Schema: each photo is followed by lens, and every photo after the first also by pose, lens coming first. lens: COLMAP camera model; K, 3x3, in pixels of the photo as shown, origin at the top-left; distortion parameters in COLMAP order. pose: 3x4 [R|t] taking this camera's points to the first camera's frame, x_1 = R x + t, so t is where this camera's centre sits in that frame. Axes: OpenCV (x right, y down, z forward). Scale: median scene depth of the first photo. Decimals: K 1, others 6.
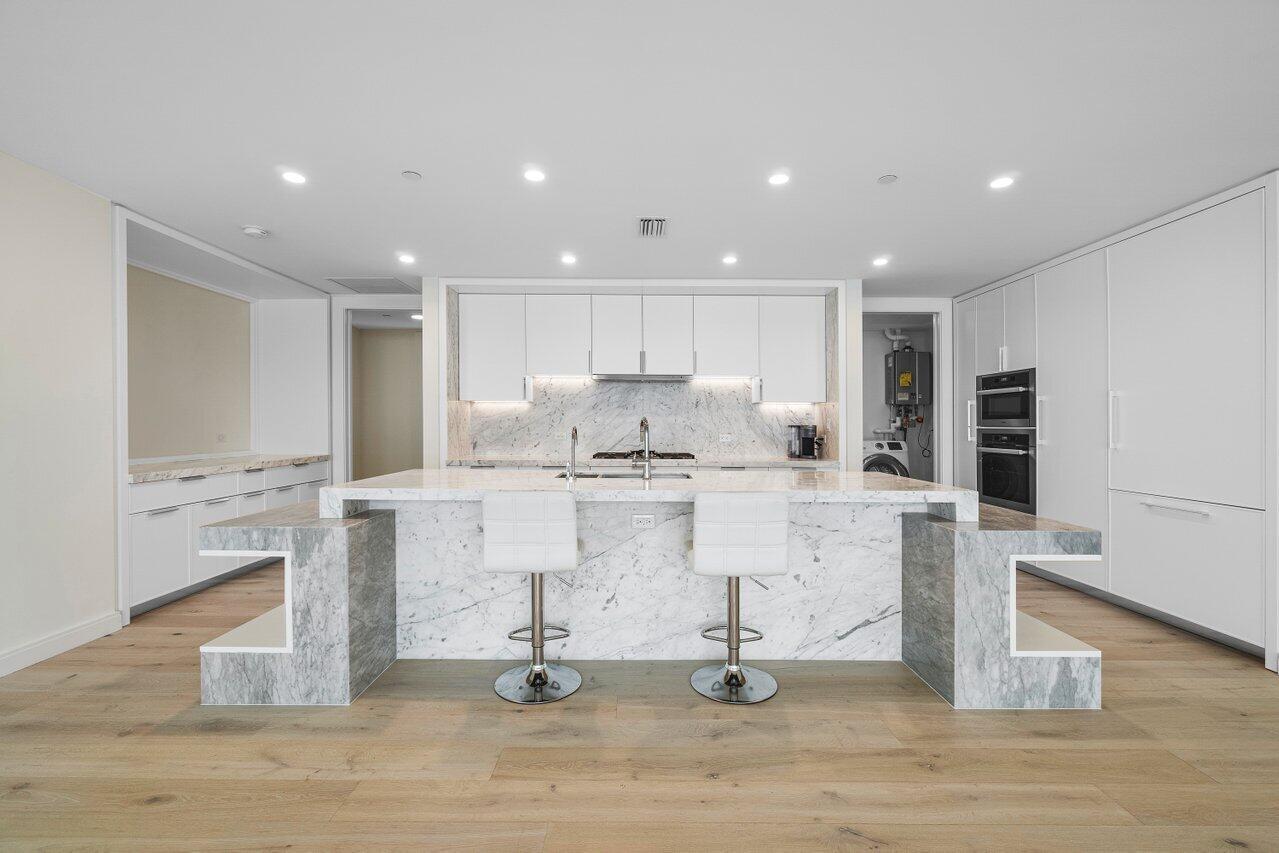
lens RADIAL K [[587.9, 0, 642.3], [0, 587.9, 436.6], [0, 0, 1]] dist [-0.003527, -0.000685]
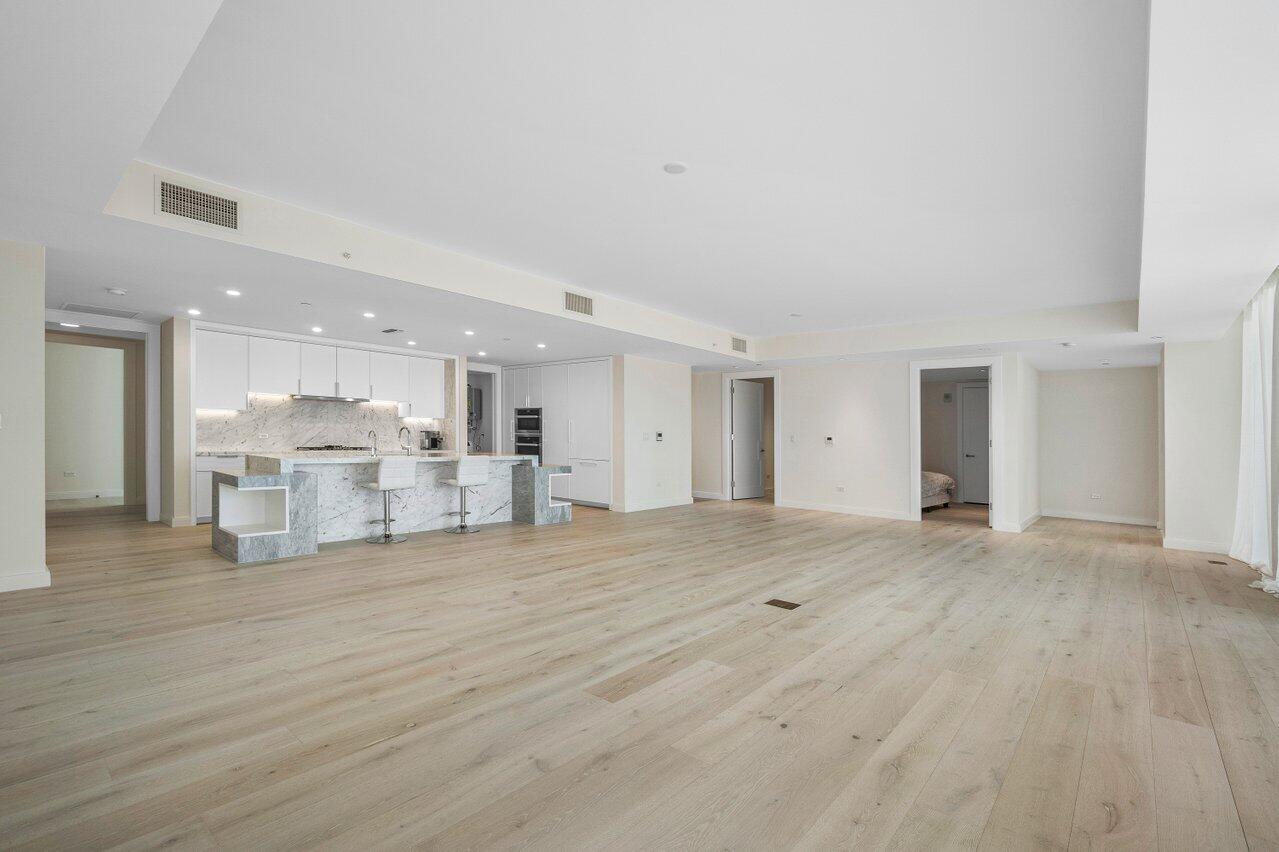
lens RADIAL K [[587.9, 0, 642.3], [0, 587.9, 436.1], [0, 0, 1]] dist [-0.003527, -0.000685]
pose [[0.668680, 0.010270, 0.743480, -1.014231], [-0.002064, 0.999926, -0.011957, 0.025620], [-0.743548, 0.006461, 0.668652, -1.081495]]
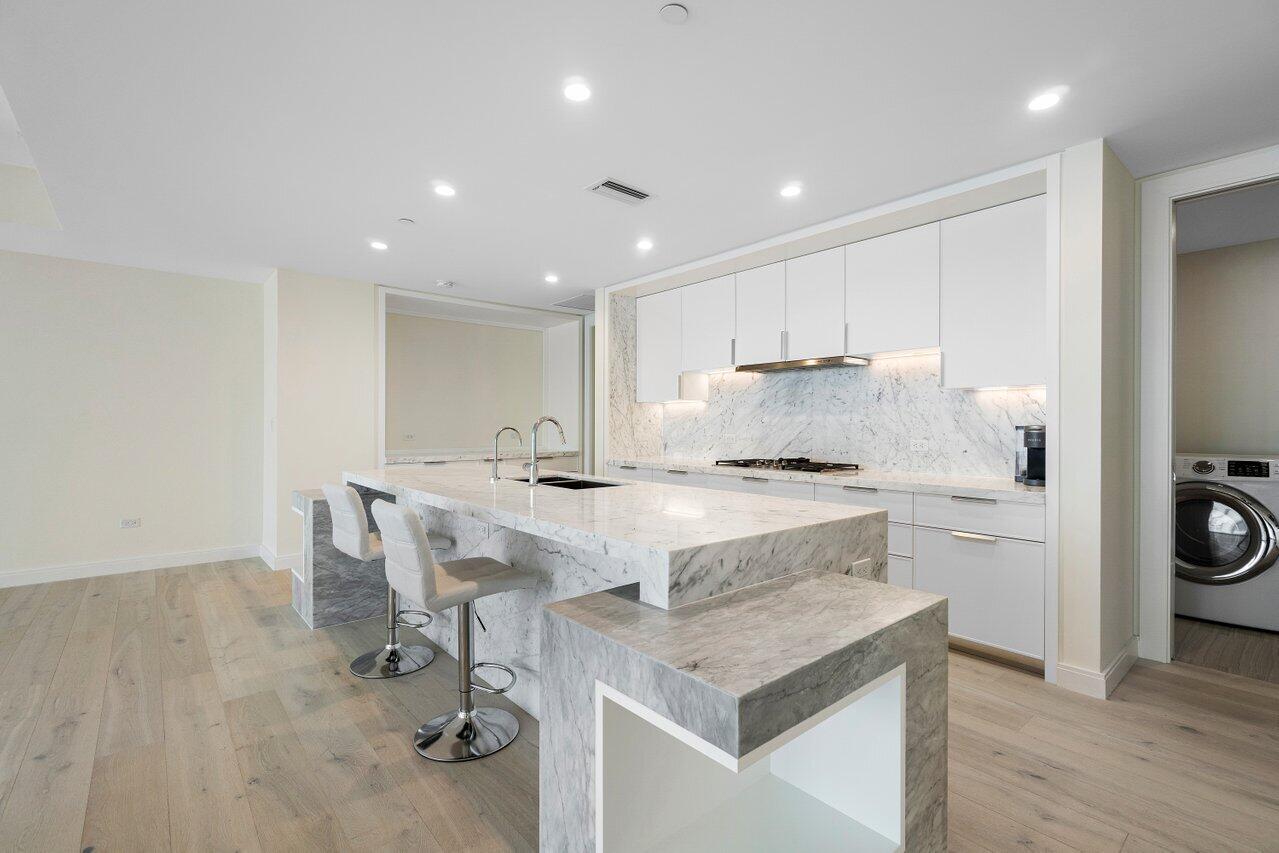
lens RADIAL K [[595.4, 0, 599.3], [0, 595.4, 435.3], [0, 0, 1]] dist [0.001301, -0.000072]
pose [[0.617156, 0.011157, -0.786762, 0.773419], [-0.015949, 0.999871, 0.001669, -0.006823], [0.786679, 0.011518, 0.617254, 0.514025]]
